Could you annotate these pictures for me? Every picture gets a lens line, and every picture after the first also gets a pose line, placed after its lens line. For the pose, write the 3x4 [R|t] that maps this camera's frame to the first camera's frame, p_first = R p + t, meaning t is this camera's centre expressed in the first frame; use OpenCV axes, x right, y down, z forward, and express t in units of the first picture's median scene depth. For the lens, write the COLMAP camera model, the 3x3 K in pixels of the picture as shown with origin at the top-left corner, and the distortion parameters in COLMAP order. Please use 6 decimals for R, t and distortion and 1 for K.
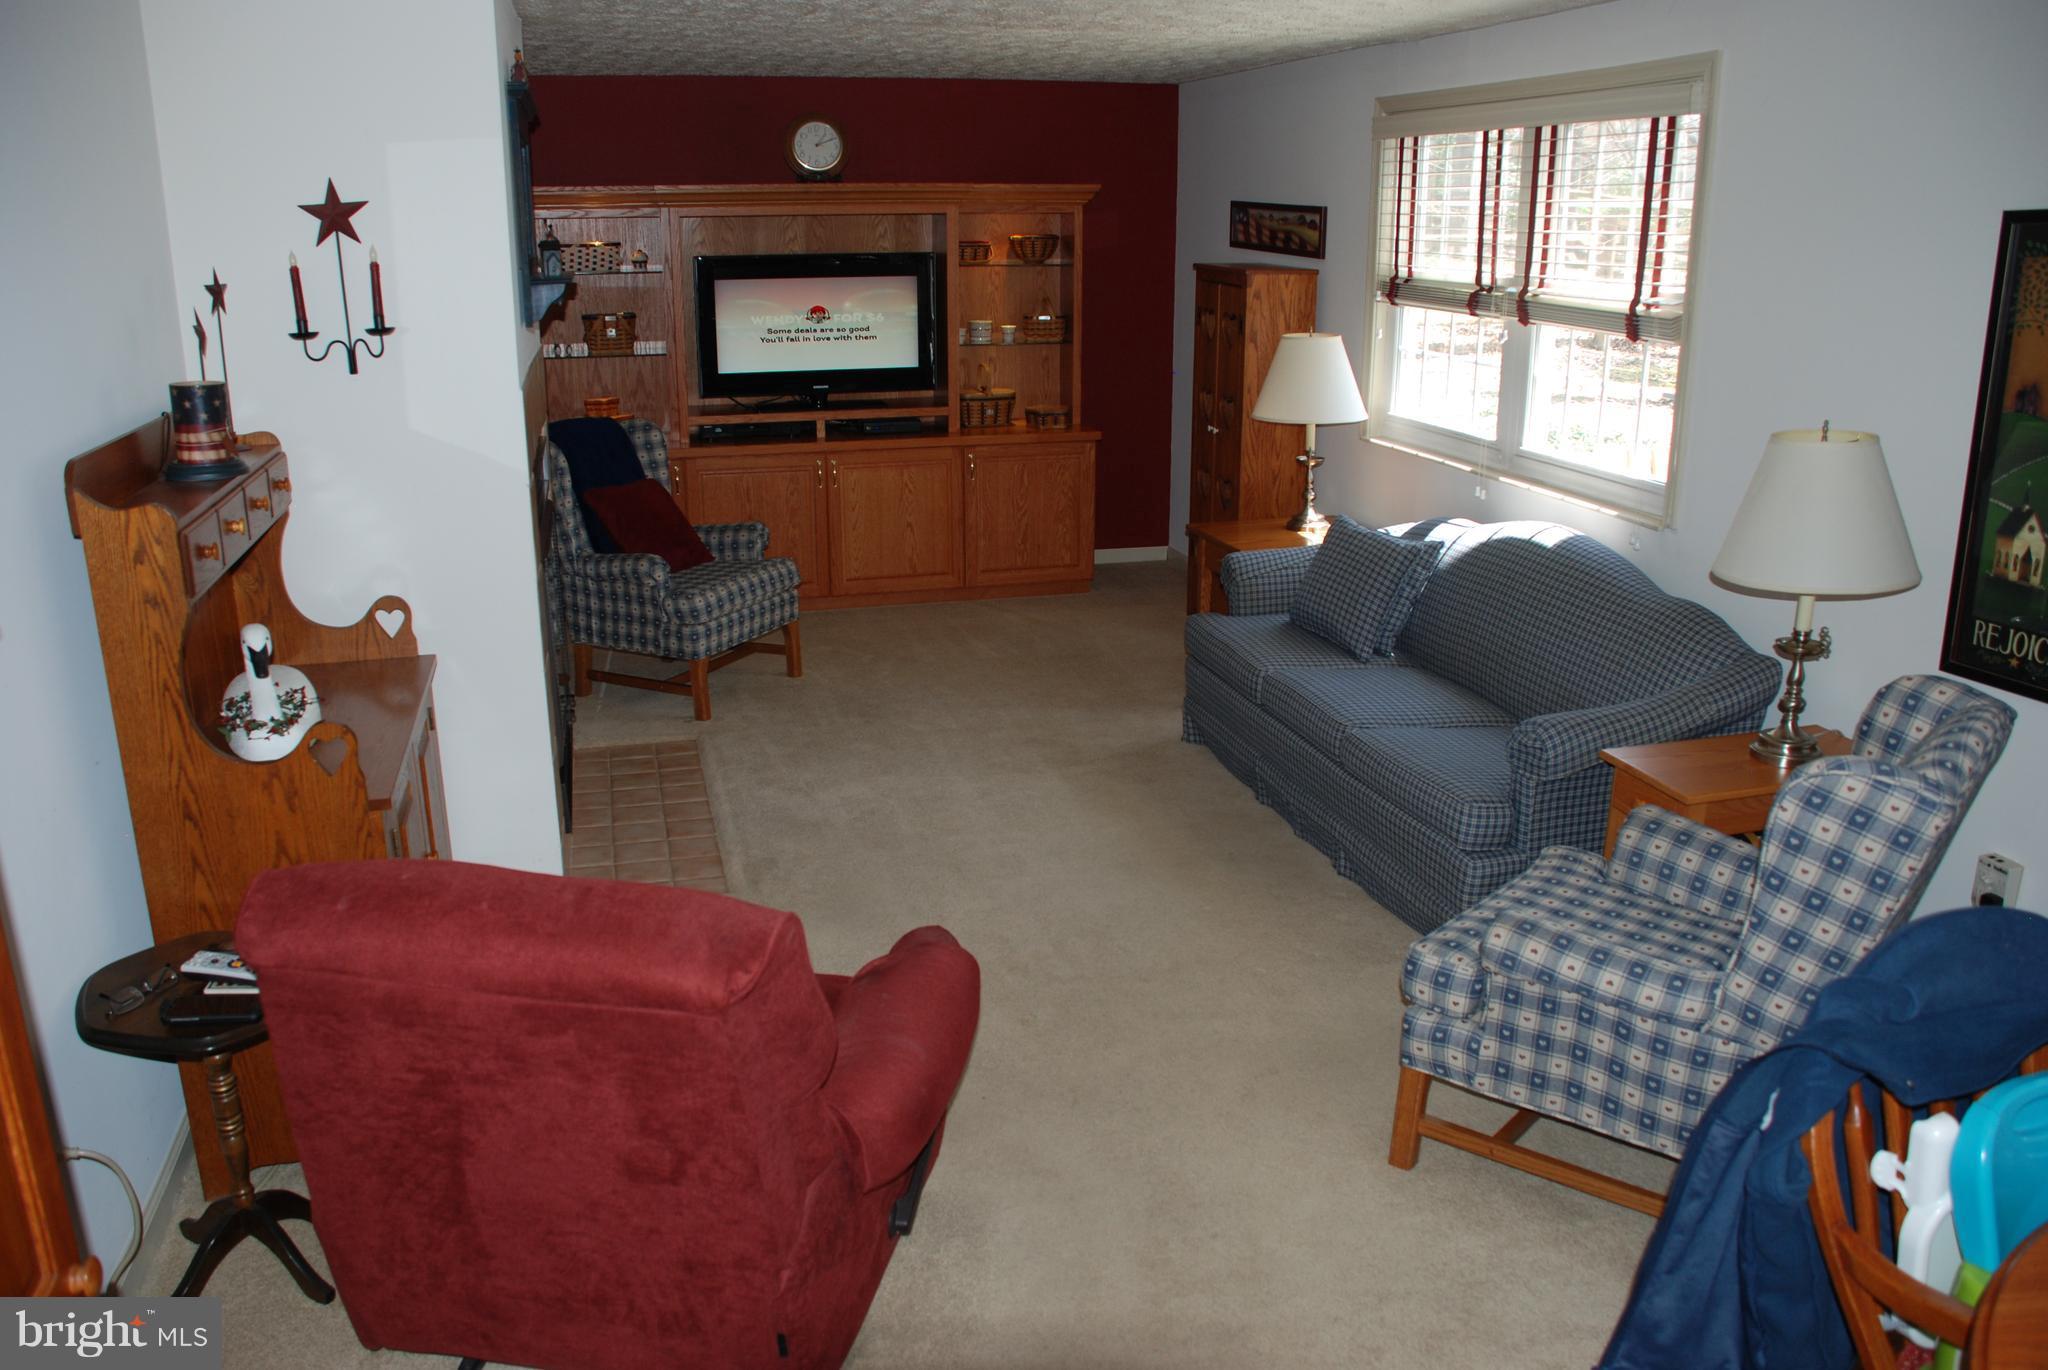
lens RADIAL K [[1601.8, 0, 1034.5], [0, 1601.8, 683.0], [0, 0, 1]] dist [-0.157928, 0.105736]
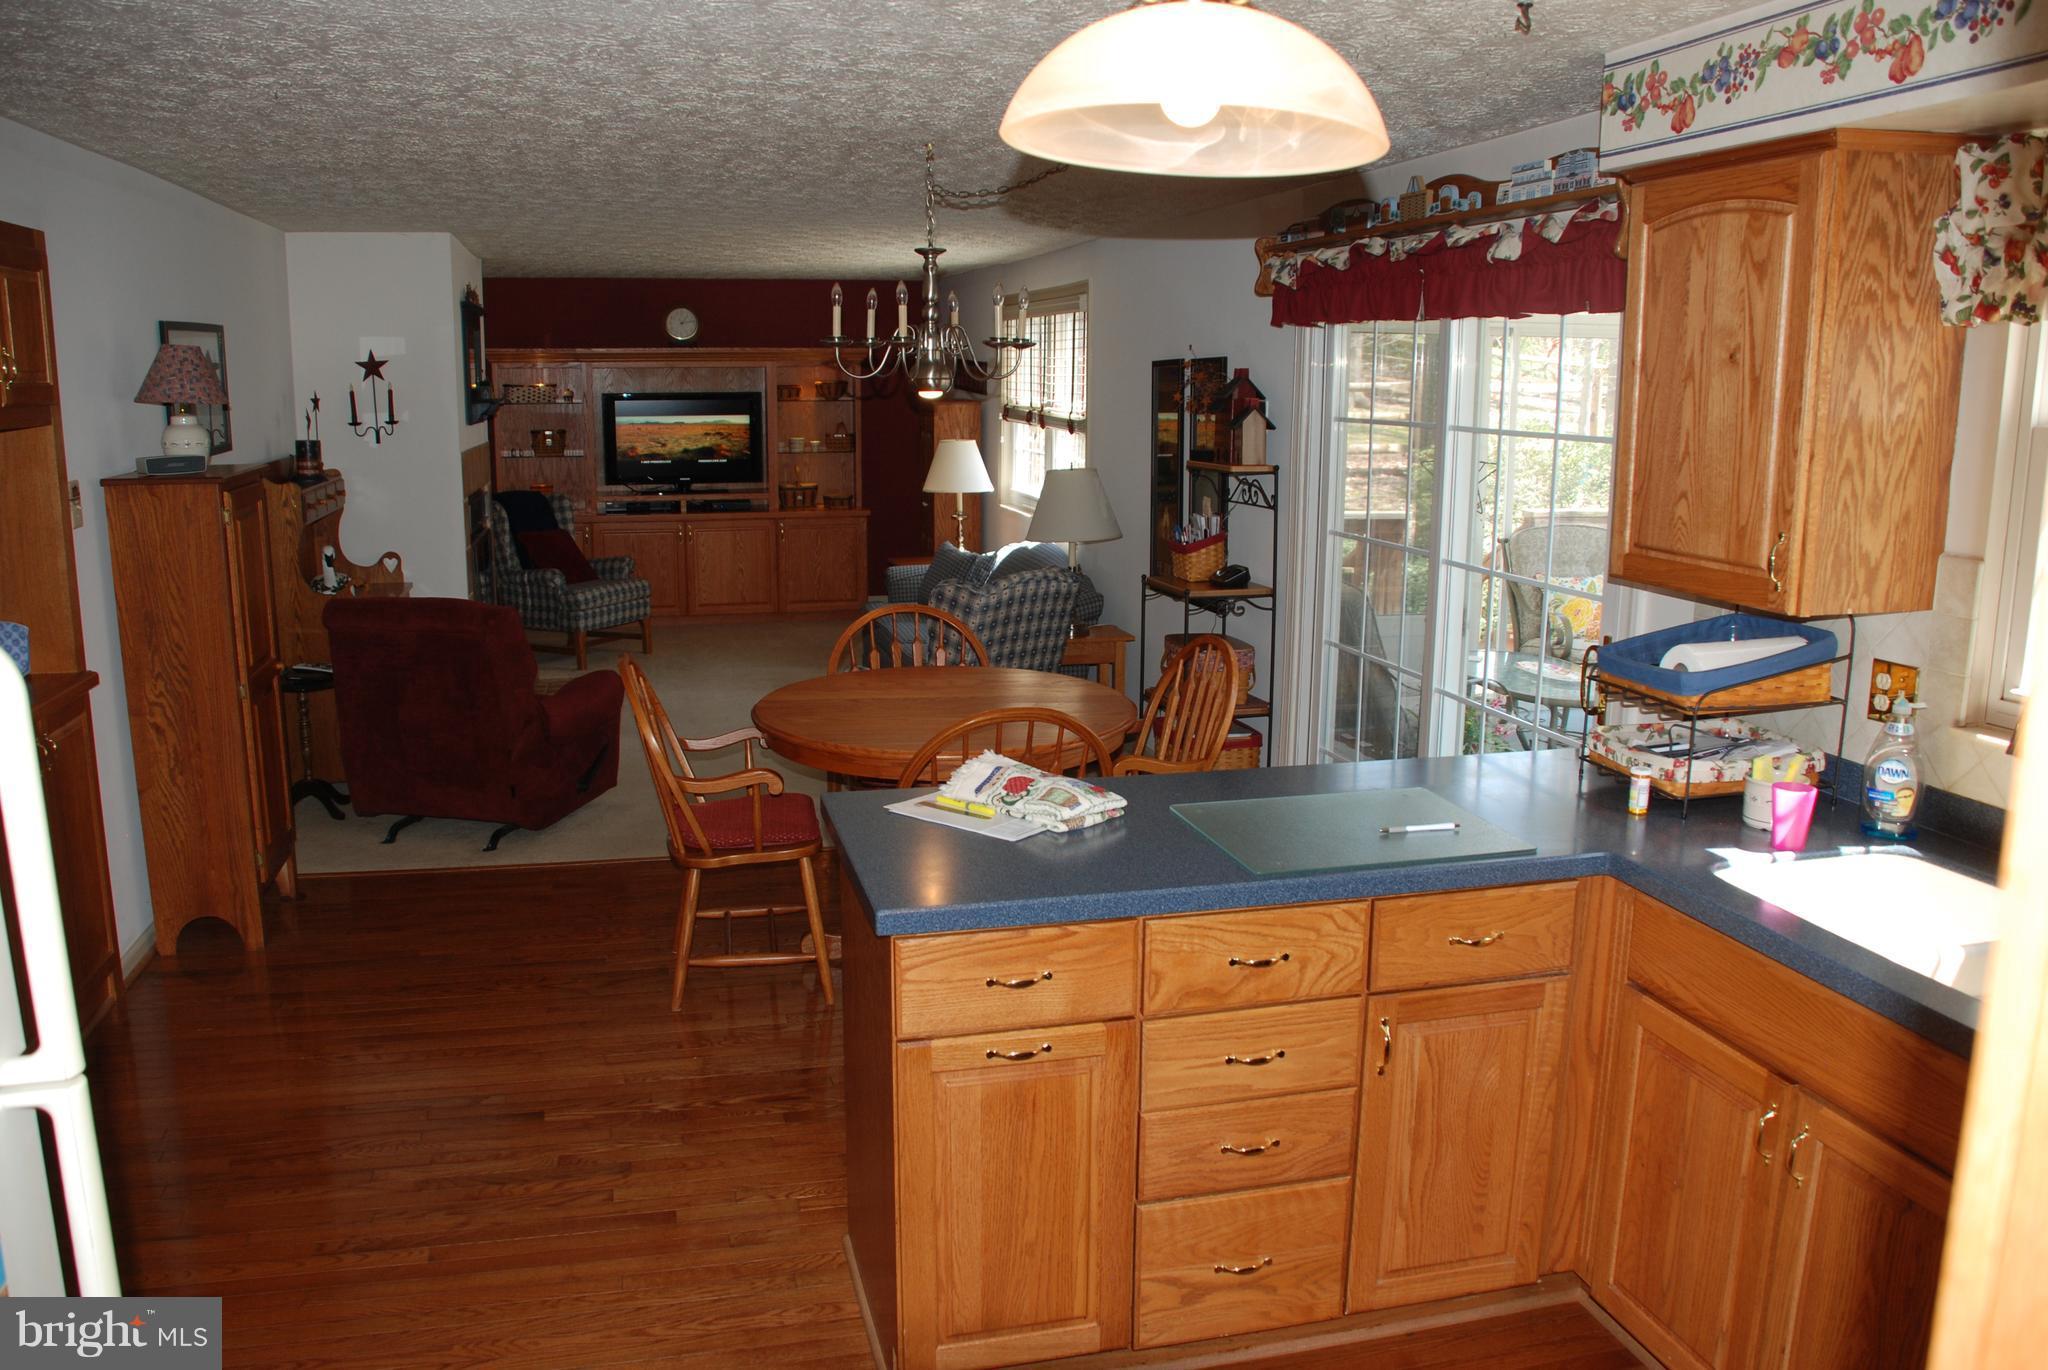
lens RADIAL K [[1601.8, 0, 1034.5], [0, 1601.8, 683.0], [0, 0, 1]] dist [-0.157928, 0.105736]
pose [[0.999816, 0.010355, -0.016141, 0.264133], [-0.011792, 0.995721, -0.091654, 0.167381], [0.015123, 0.091828, 0.995660, -0.572381]]
